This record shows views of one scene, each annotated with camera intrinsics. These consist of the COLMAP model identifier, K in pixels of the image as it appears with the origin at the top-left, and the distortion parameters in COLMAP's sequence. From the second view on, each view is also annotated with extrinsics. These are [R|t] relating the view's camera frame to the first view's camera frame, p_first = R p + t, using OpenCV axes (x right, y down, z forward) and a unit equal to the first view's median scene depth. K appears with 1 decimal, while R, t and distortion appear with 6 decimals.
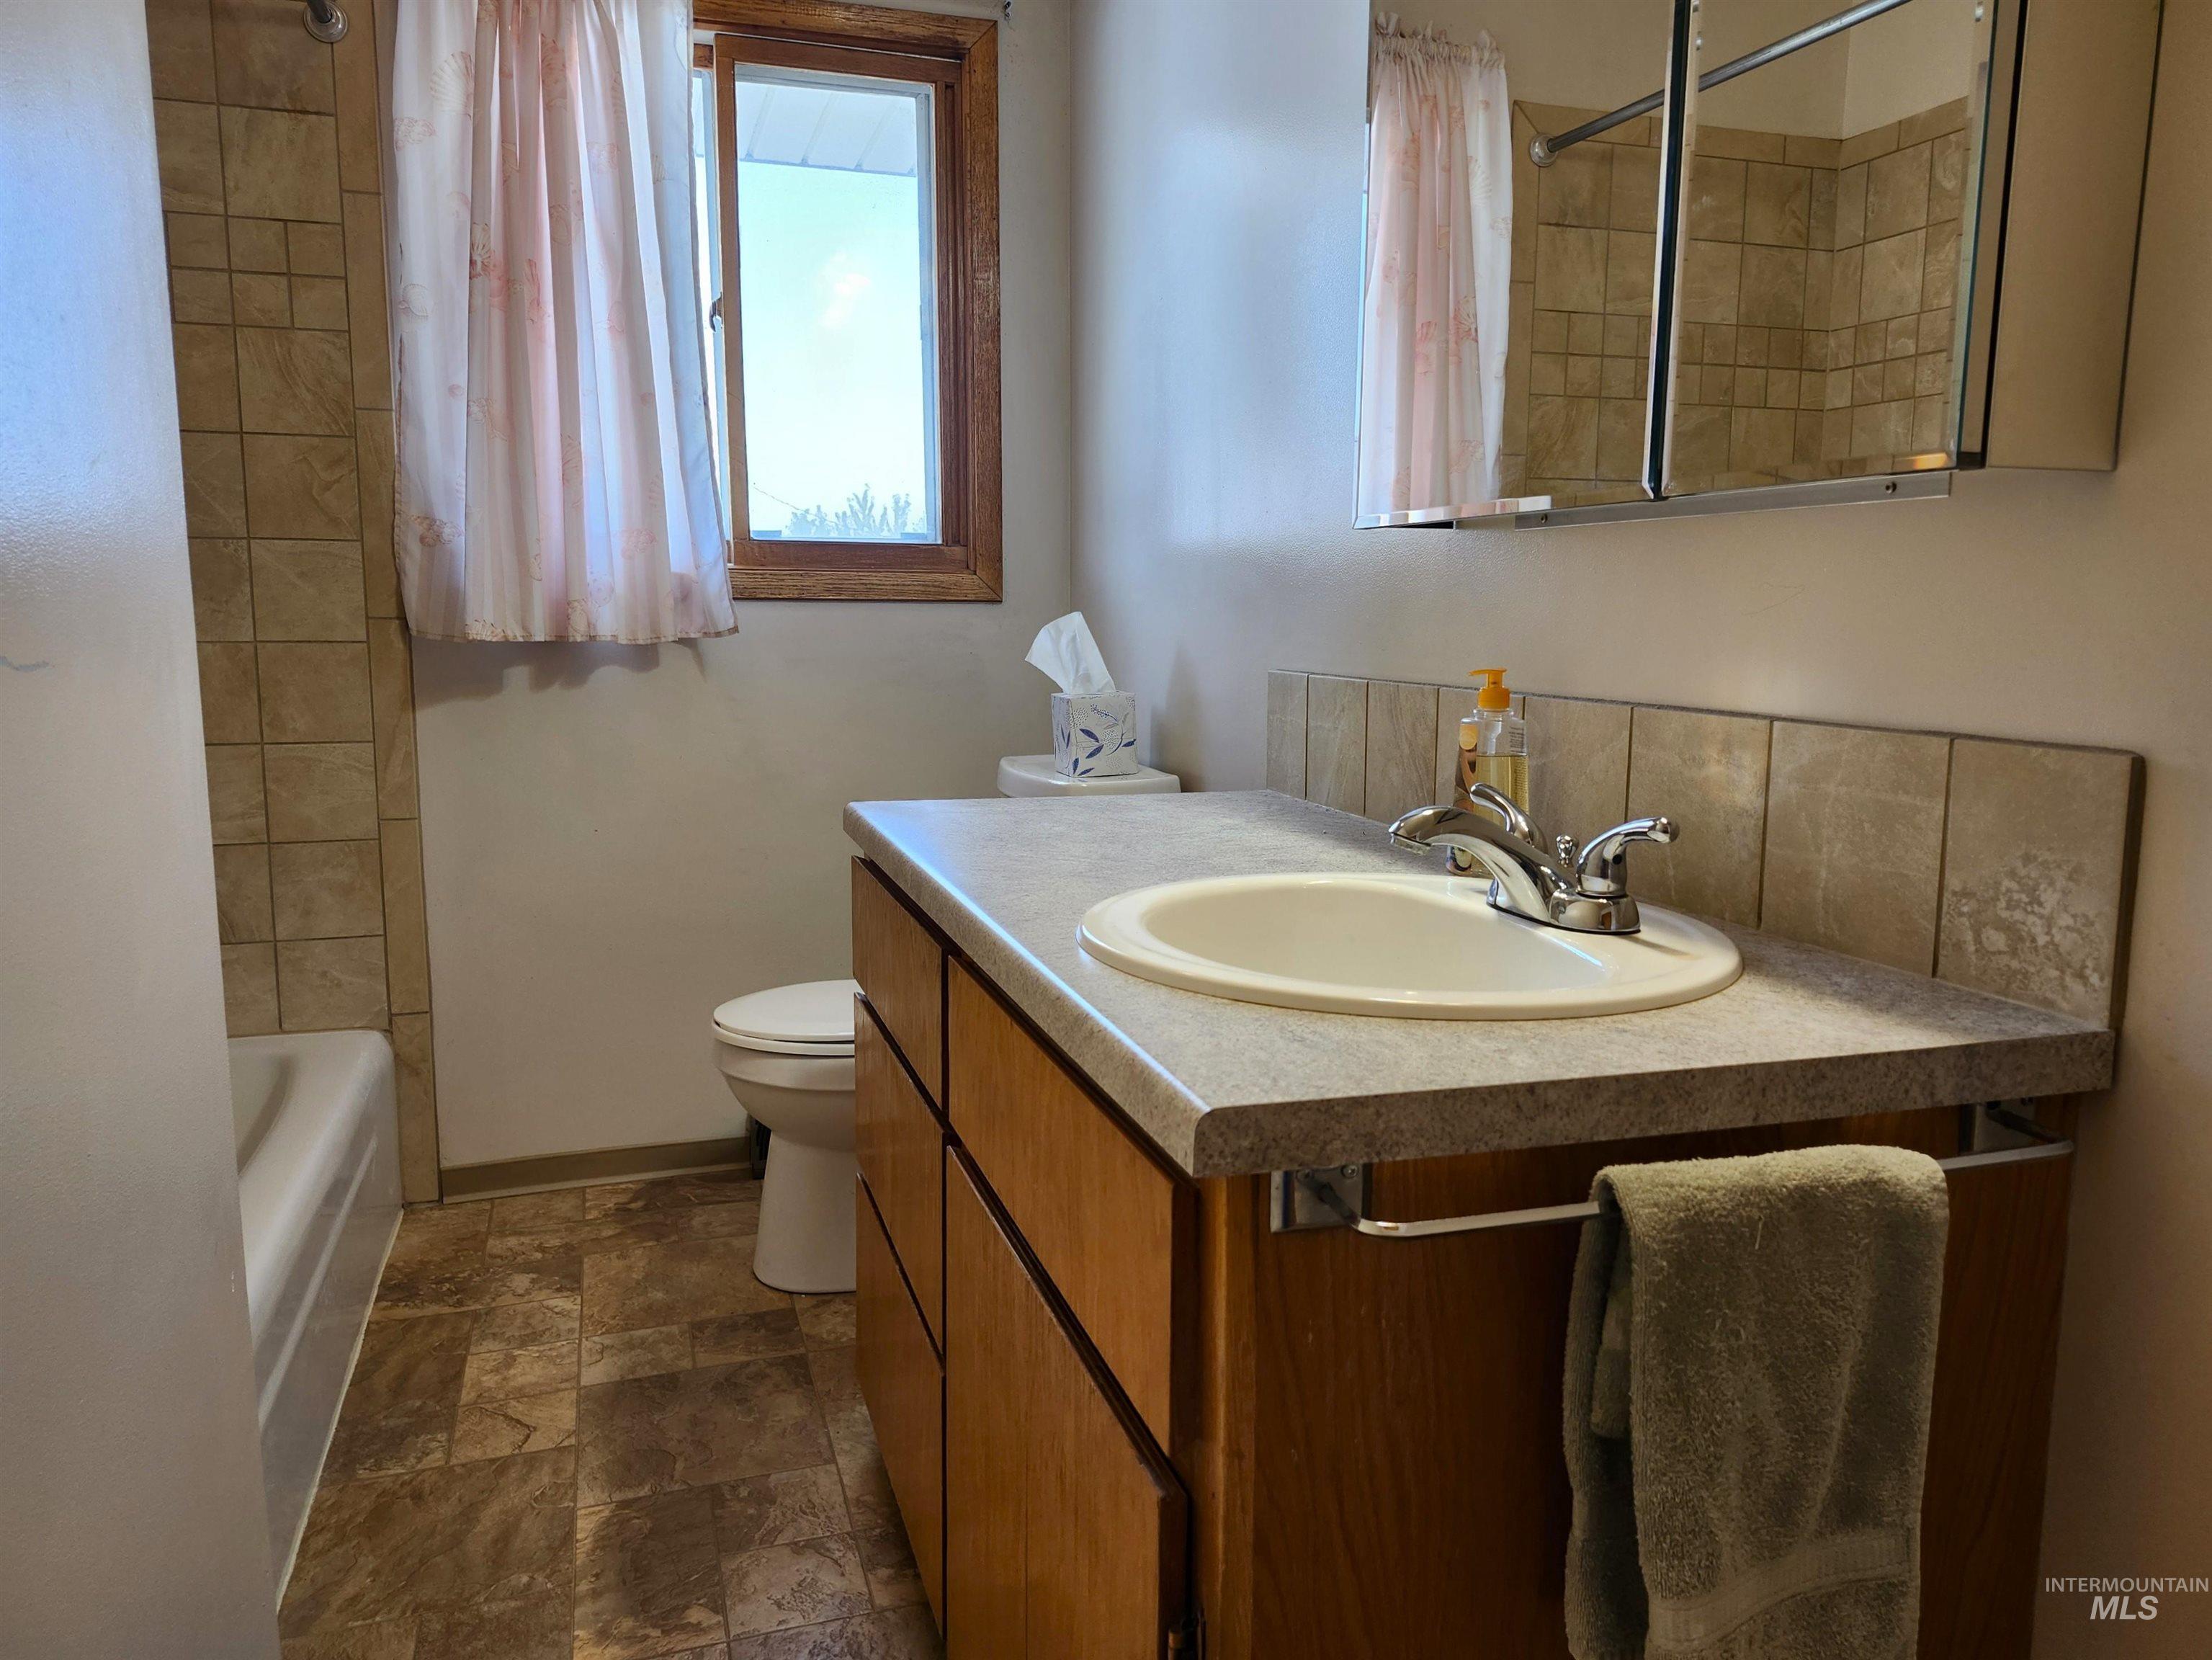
lens RADIAL K [[1537.2, 0, 1109.5], [0, 1537.2, 808.2], [0, 0, 1]] dist [0.082743, -0.087868]
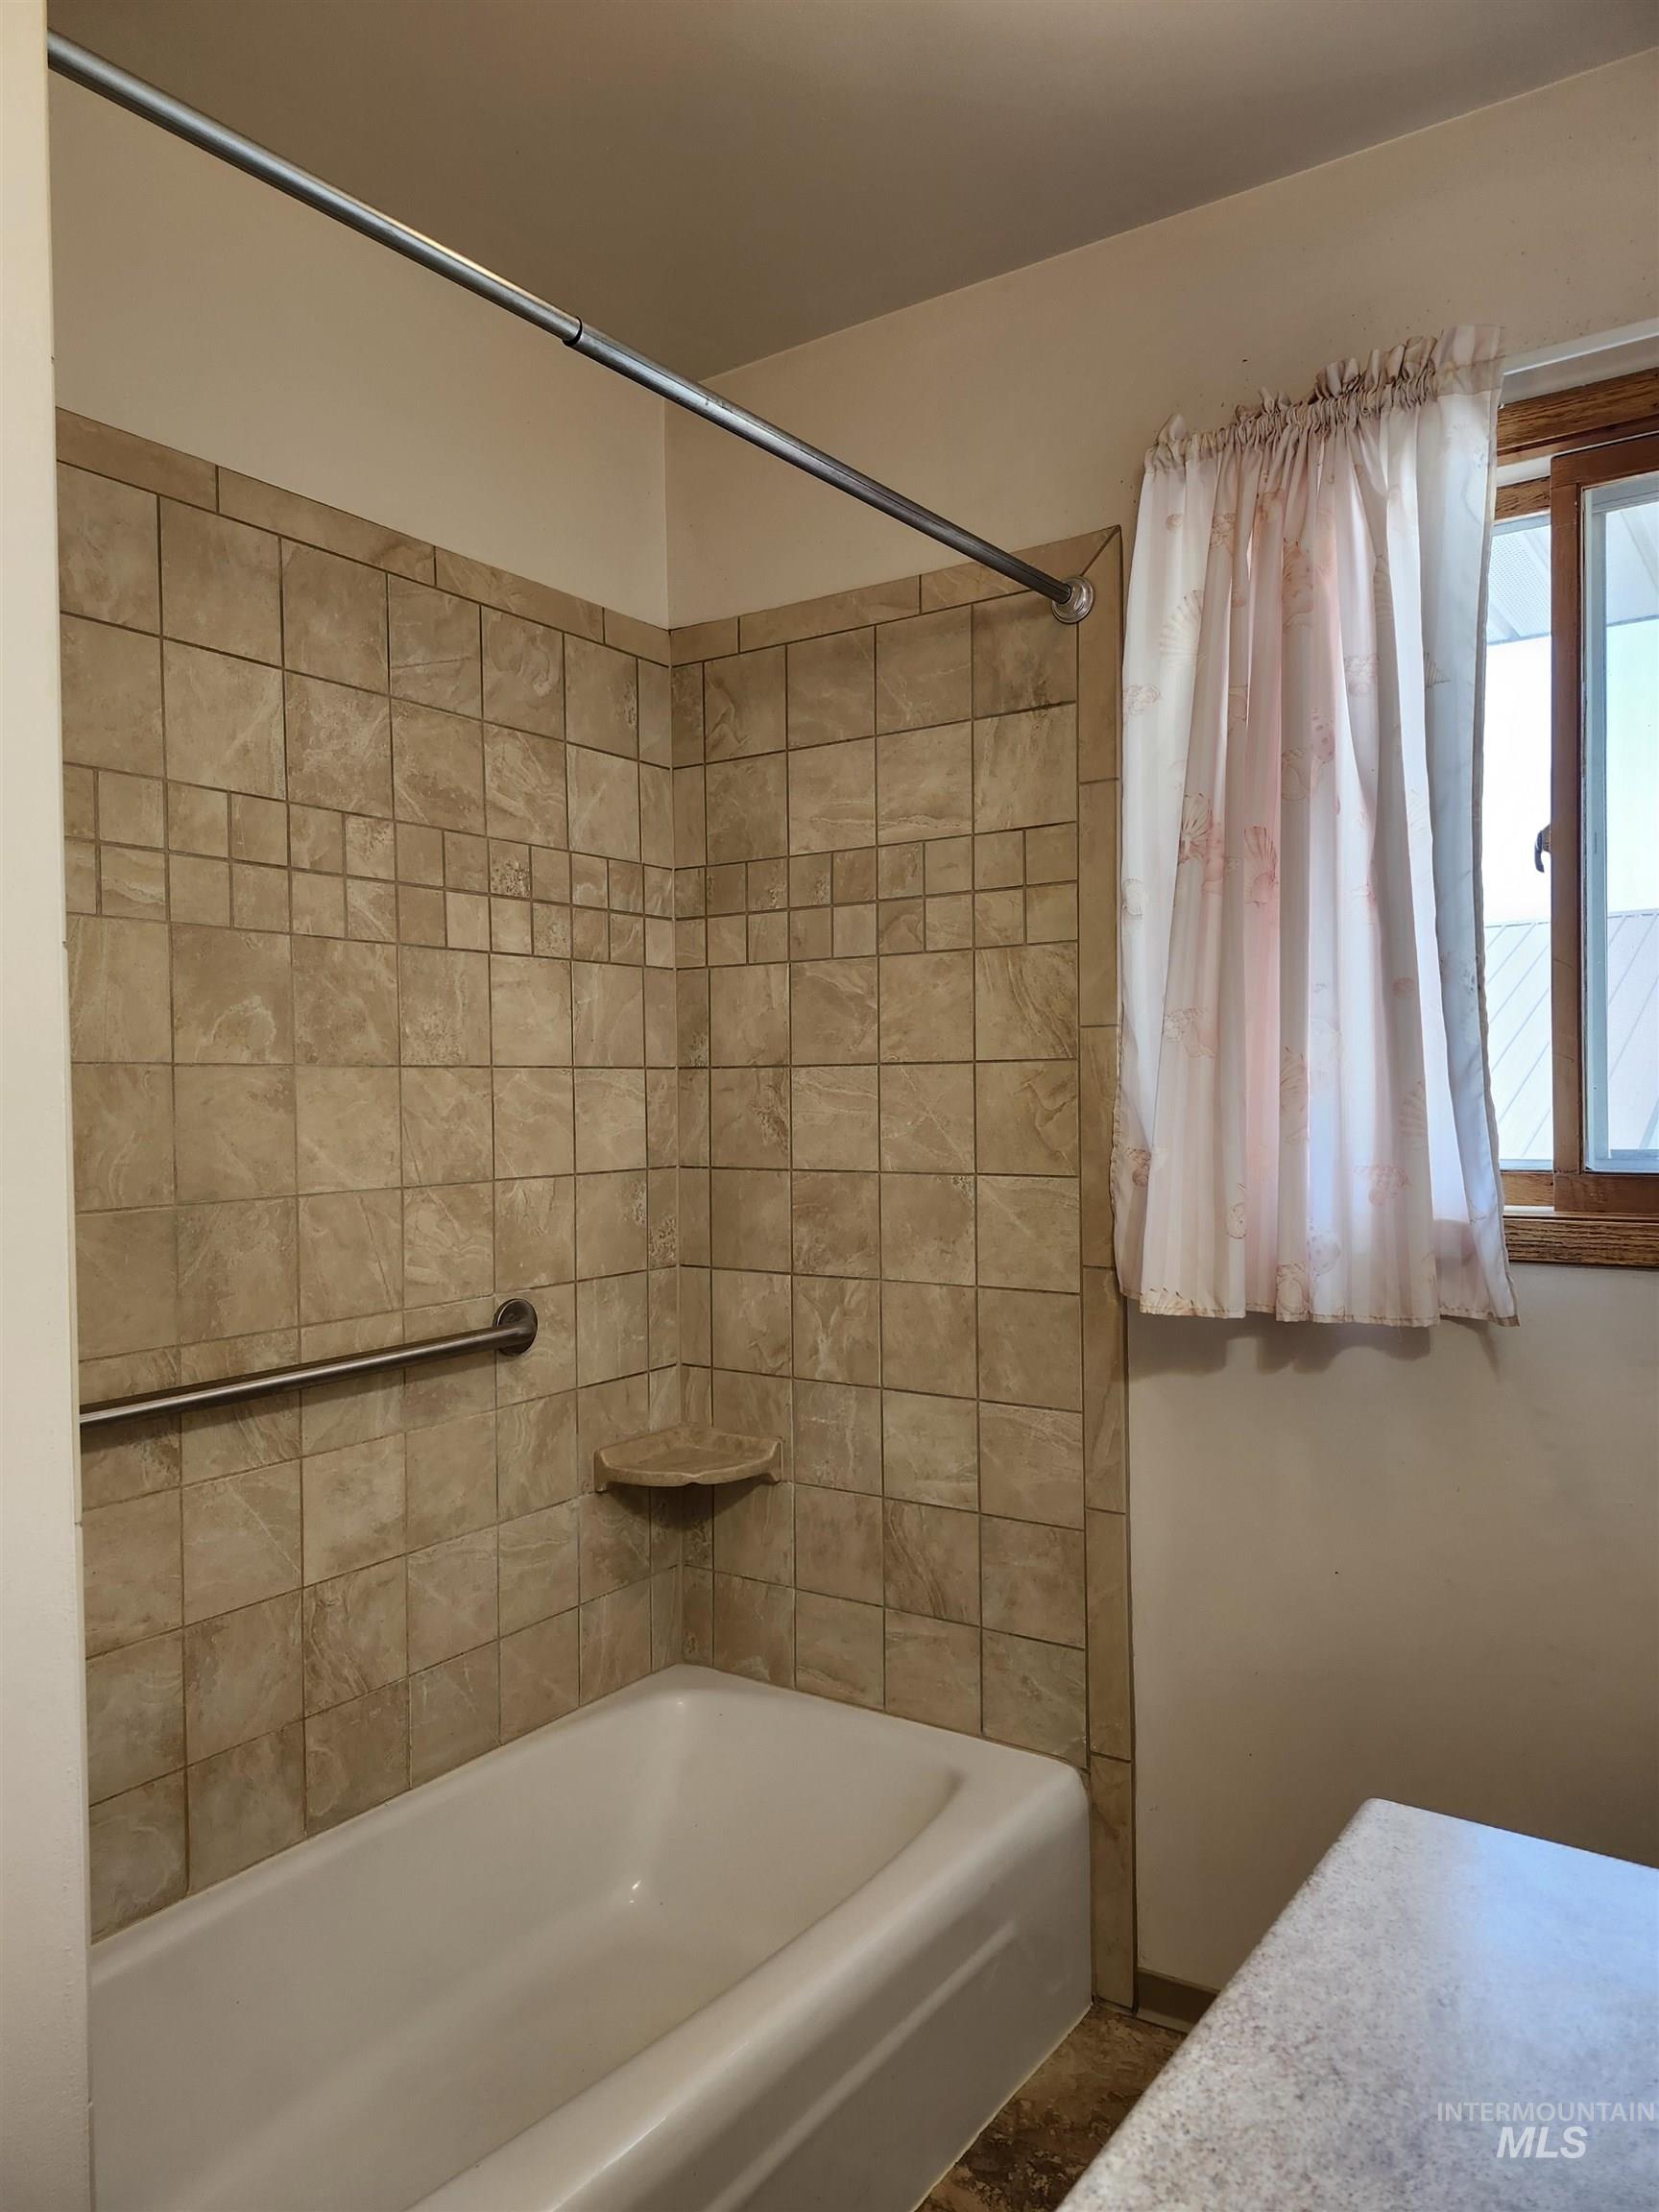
lens RADIAL K [[1536.9, 0, 832.9], [0, 1536.9, 1110.6], [0, 0, 1]] dist [0.082743, -0.087868]
pose [[0.613120, -0.000869, -0.789989, 0.103501], [-0.093147, 0.992944, -0.073384, -0.132868], [0.784479, 0.118579, 0.608713, 0.376409]]
